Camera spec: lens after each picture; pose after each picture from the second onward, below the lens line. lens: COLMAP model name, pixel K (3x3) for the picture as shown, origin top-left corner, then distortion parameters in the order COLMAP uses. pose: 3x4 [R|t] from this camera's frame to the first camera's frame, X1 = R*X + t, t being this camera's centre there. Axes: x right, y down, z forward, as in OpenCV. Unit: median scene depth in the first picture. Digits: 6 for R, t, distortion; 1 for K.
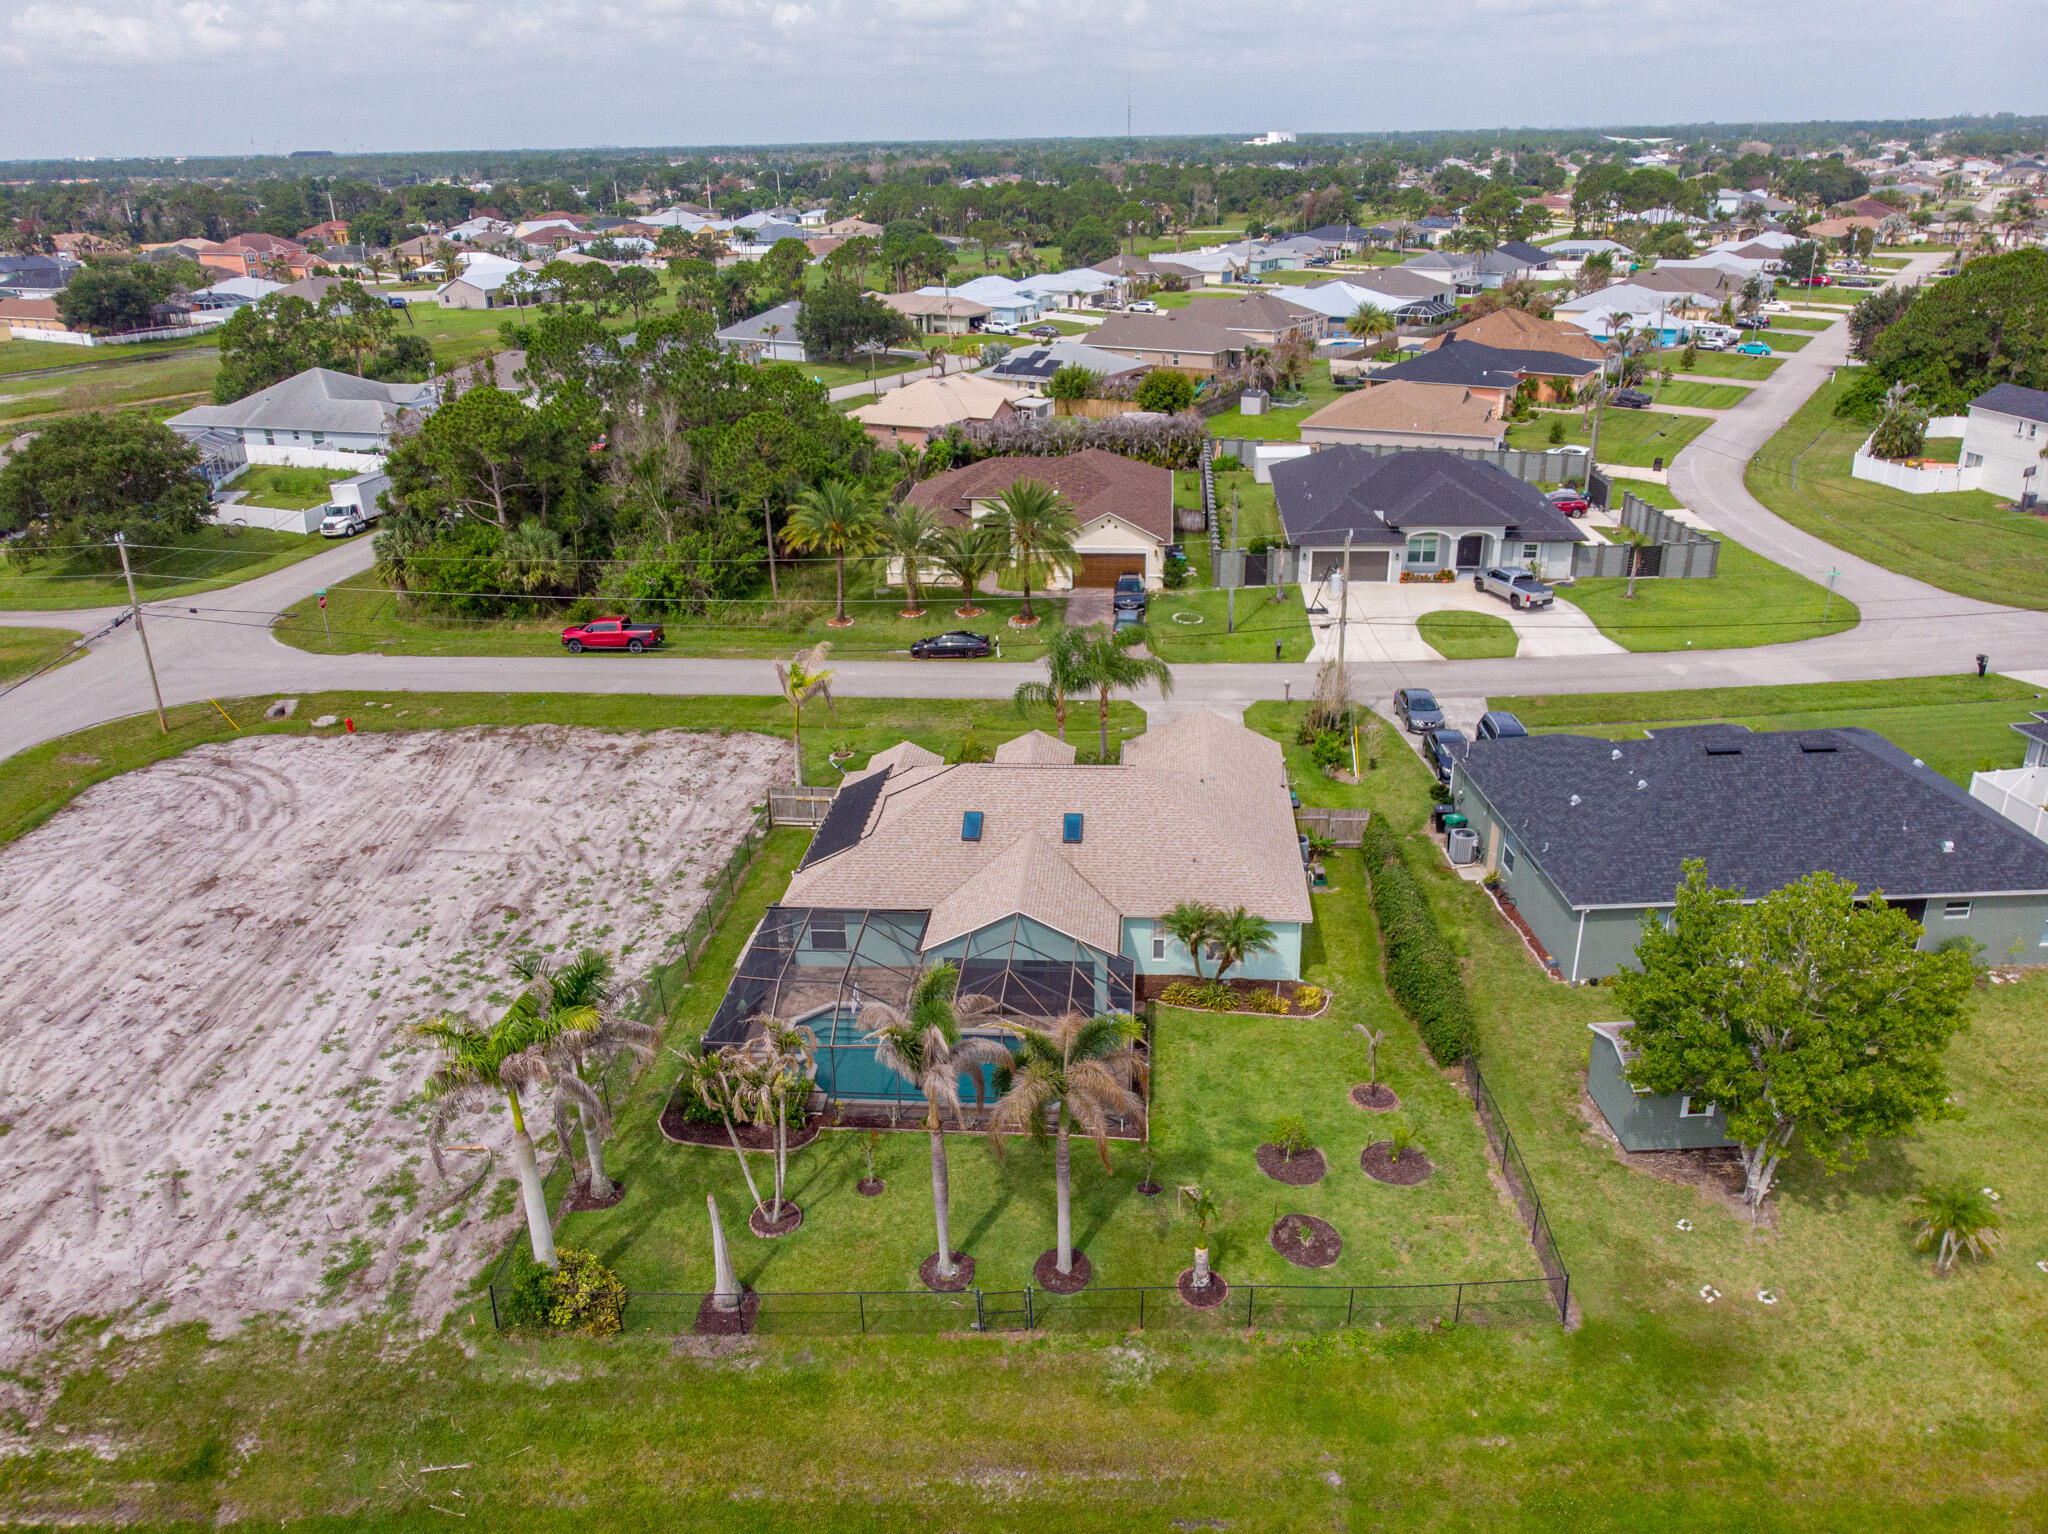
lens RADIAL K [[1504.9, 0, 1040.8], [0, 1504.9, 759.0], [0, 0, 1]] dist [-0.020082, 0.034017]
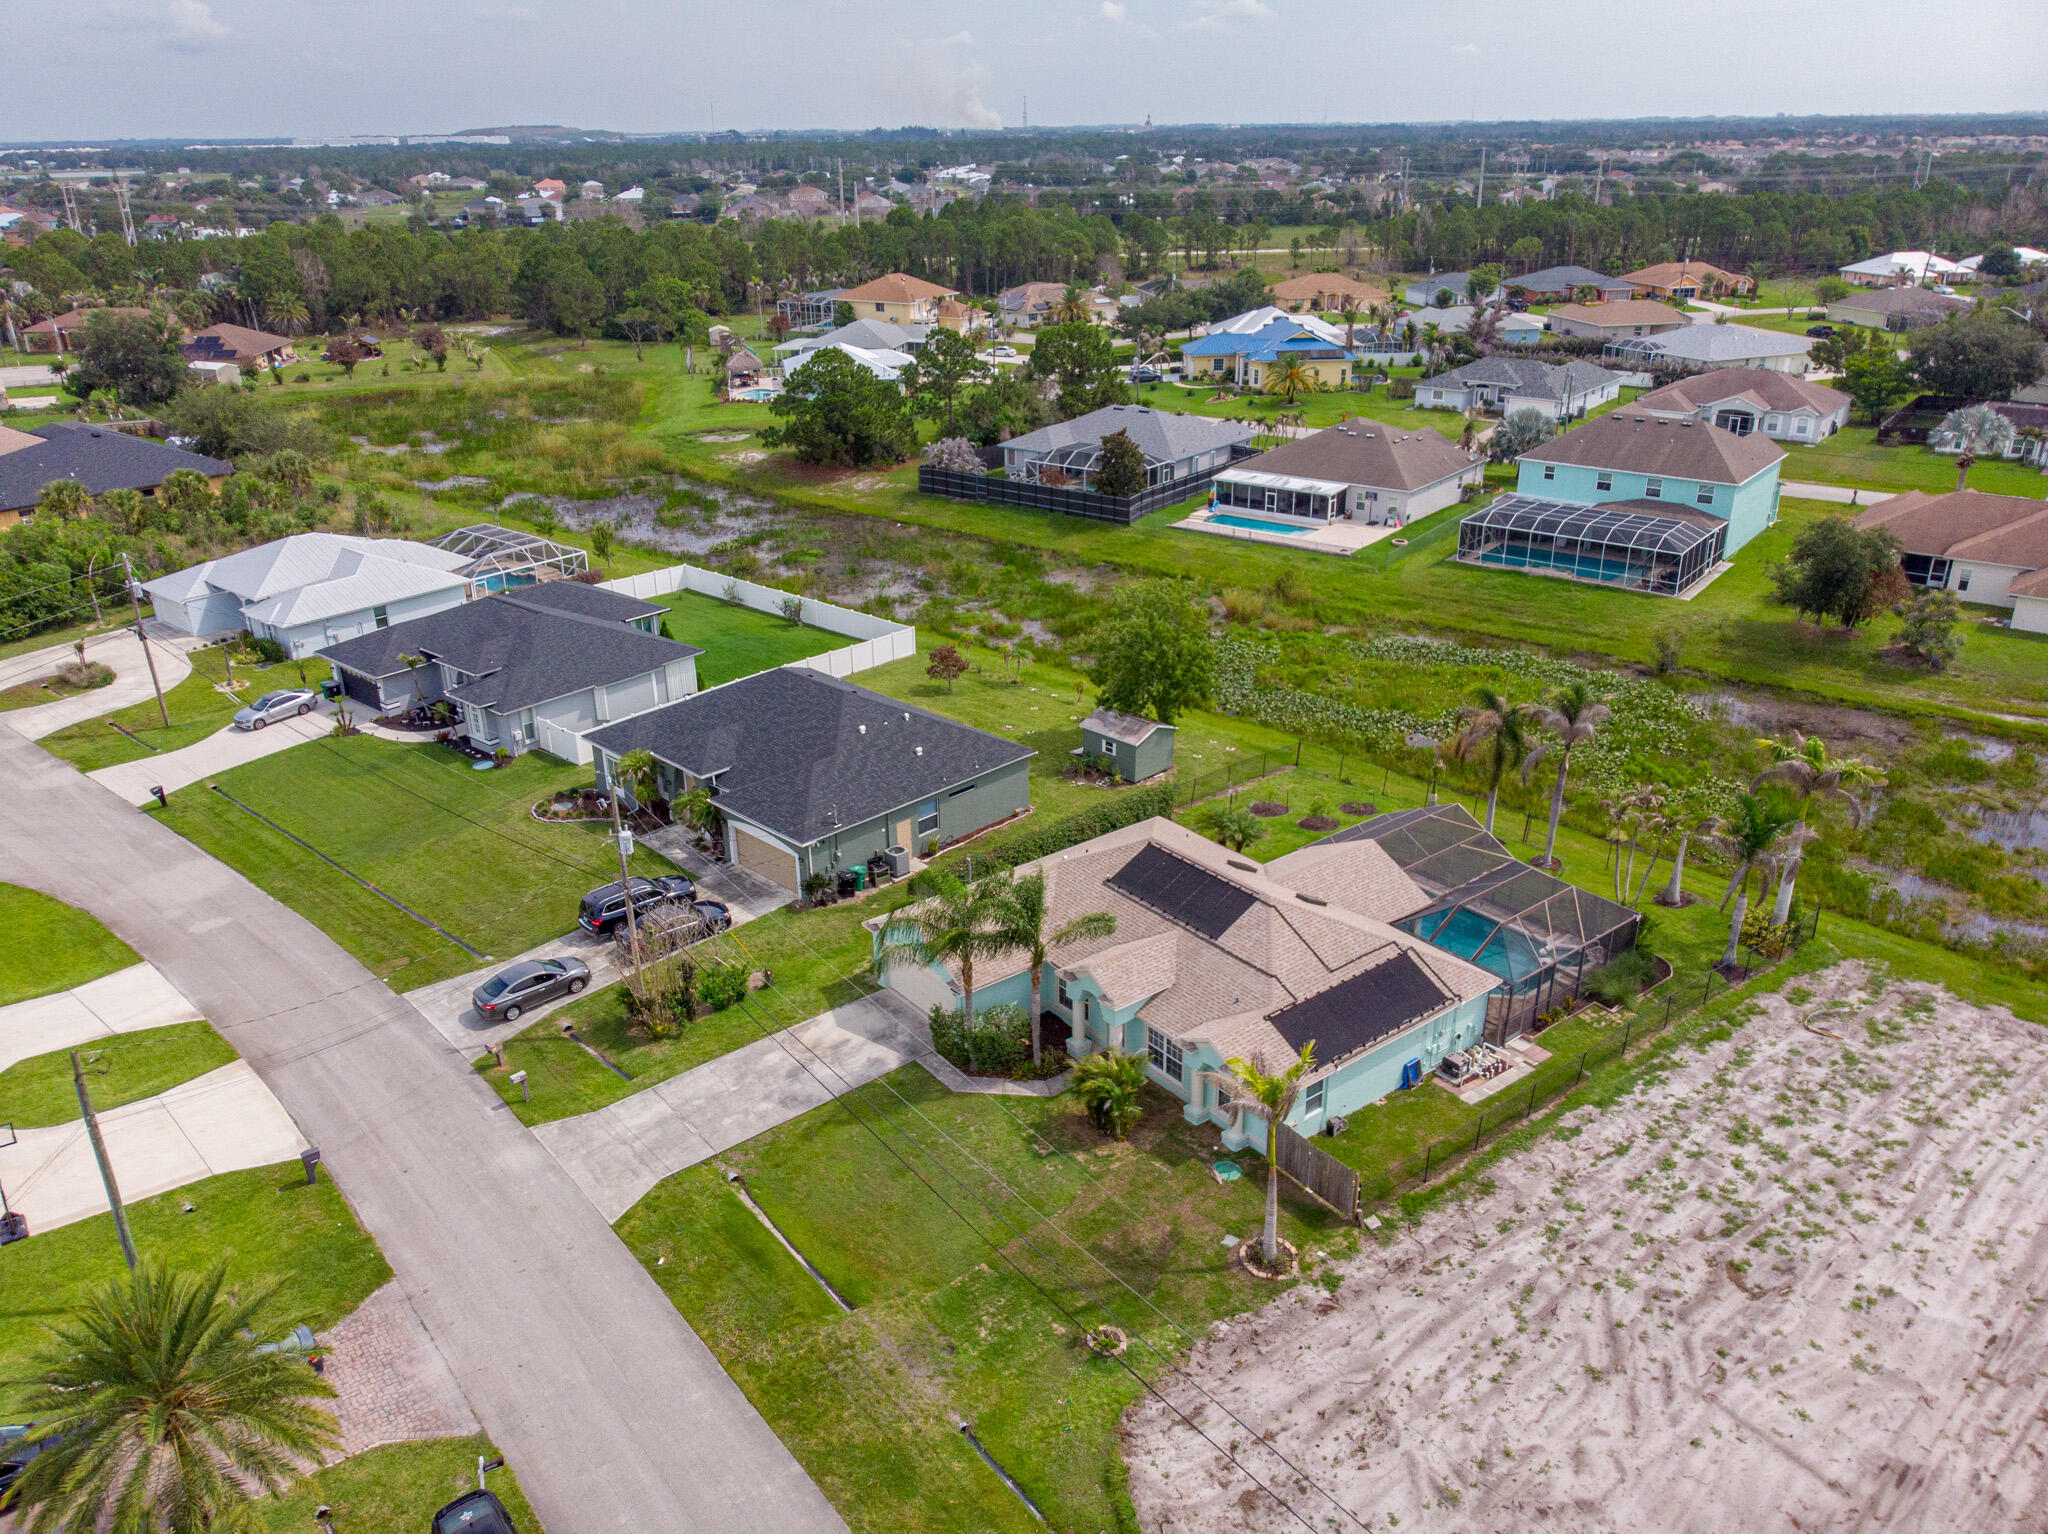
lens RADIAL K [[1504.9, 0, 1024.9], [0, 1504.9, 780.4], [0, 0, 1]] dist [-0.020082, 0.034017]
pose [[-0.670250, -0.277633, 0.688248, -0.351535], [0.308297, 0.739418, 0.598510, -0.405281], [-0.675069, 0.613336, -0.410001, 0.873889]]
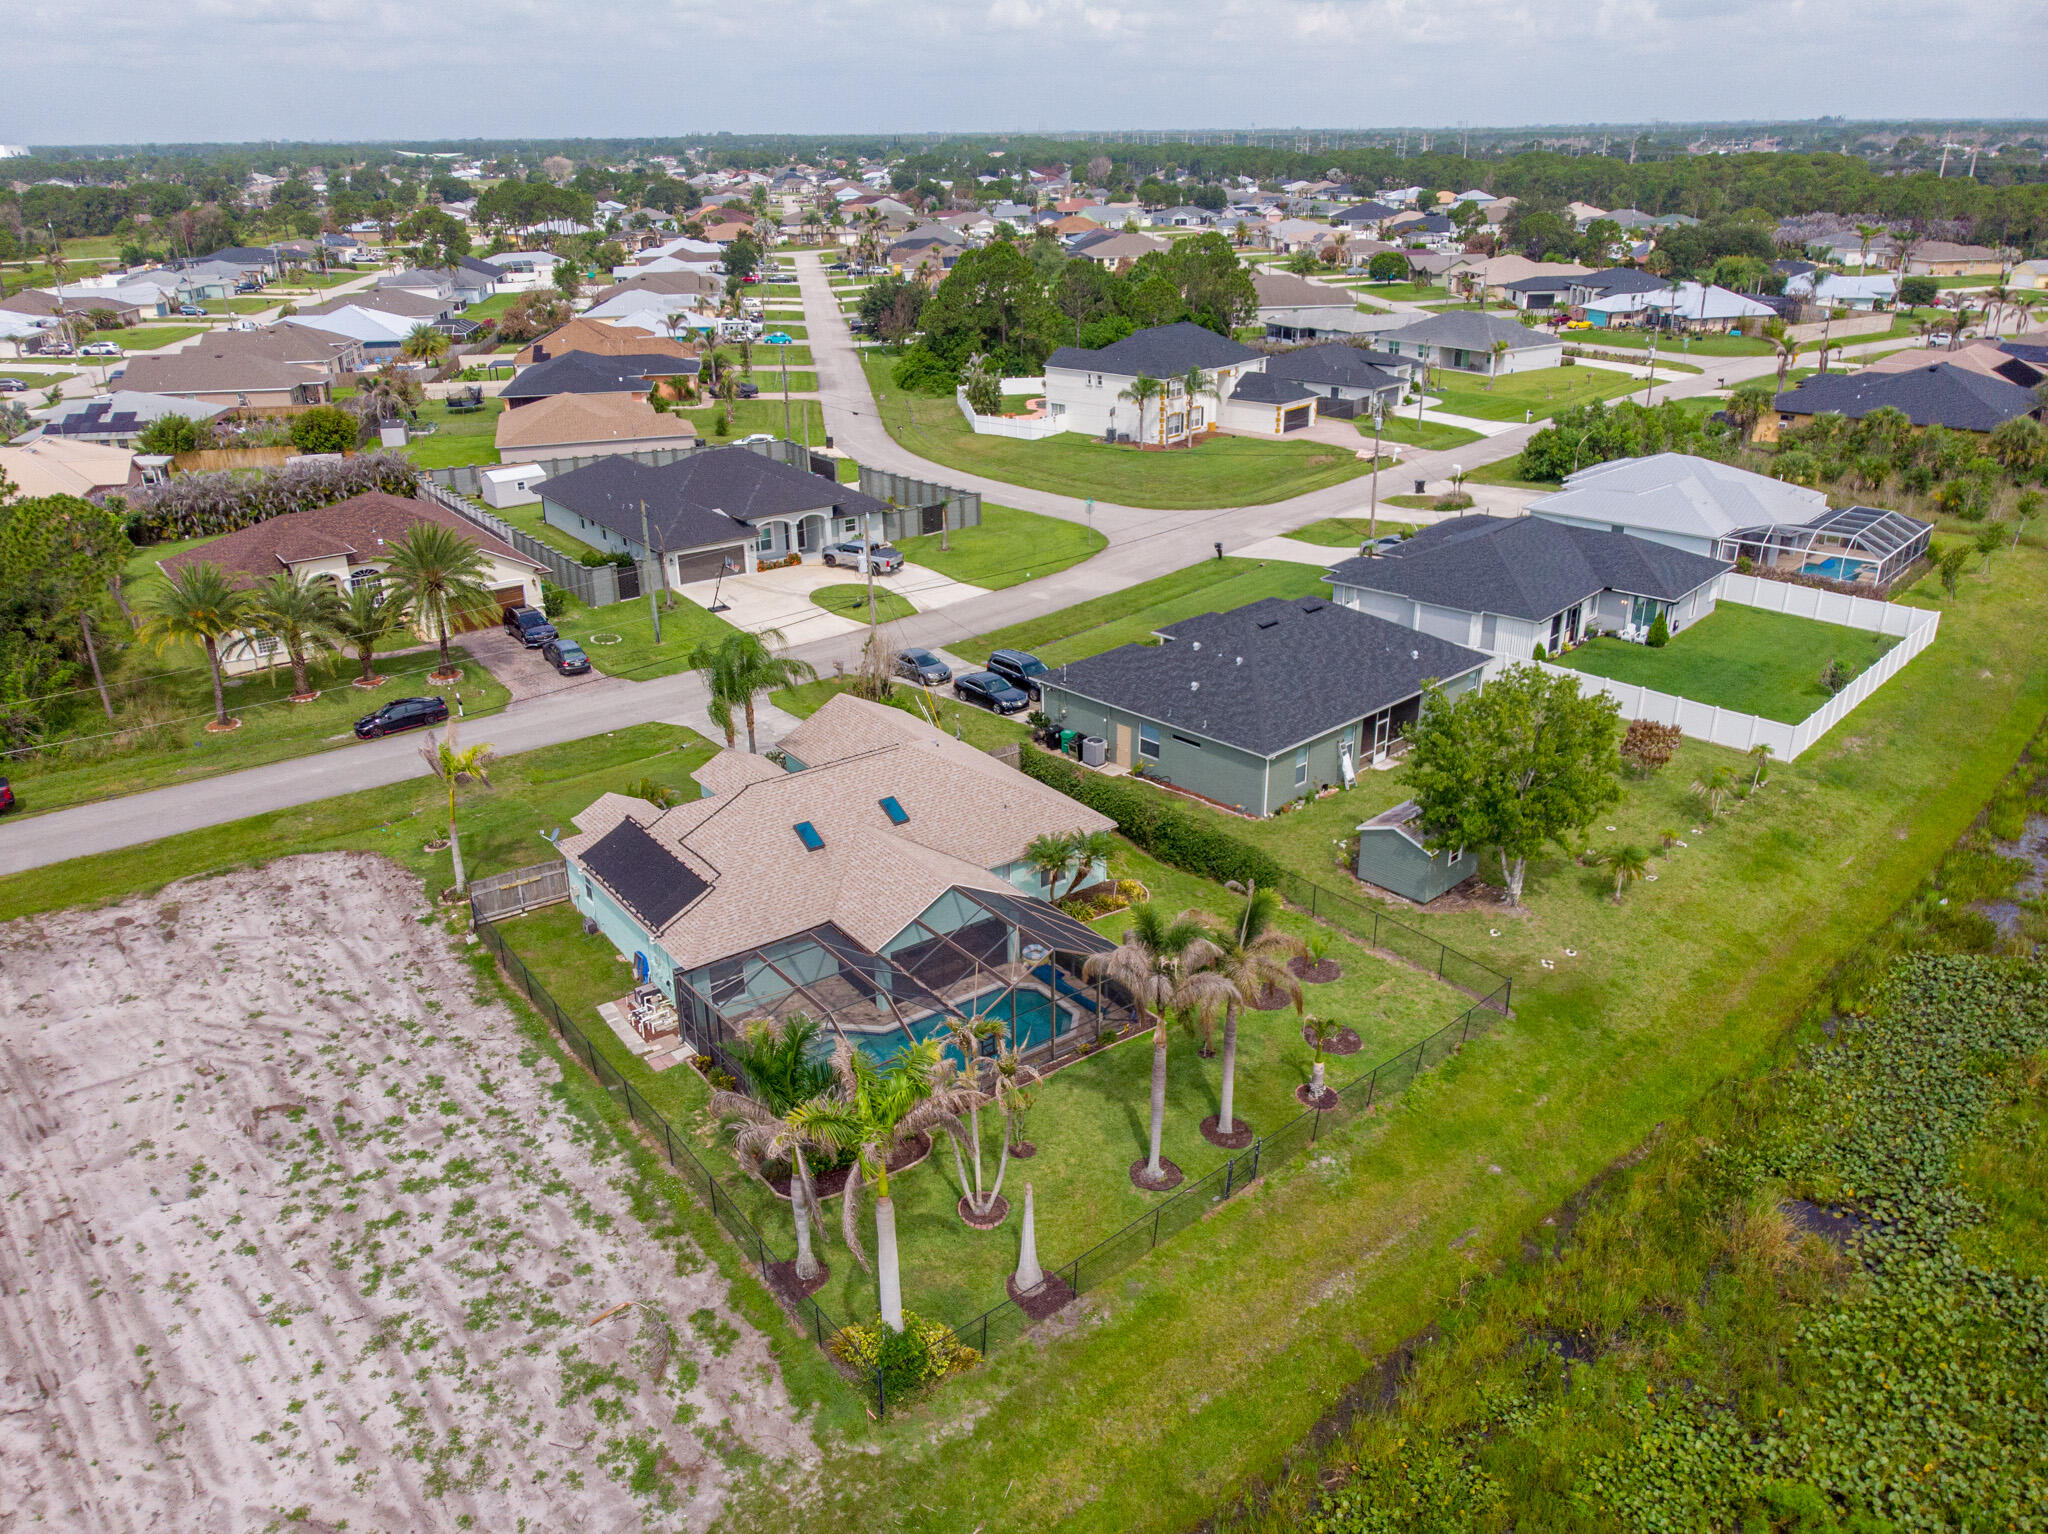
lens RADIAL K [[1504.9, 0, 1018.7], [0, 1504.9, 753.7], [0, 0, 1]] dist [-0.020082, 0.034017]
pose [[0.754494, -0.241790, 0.610144, -0.312407], [0.248896, 0.965631, 0.074883, -0.028299], [-0.607280, 0.095364, 0.788744, 0.066984]]
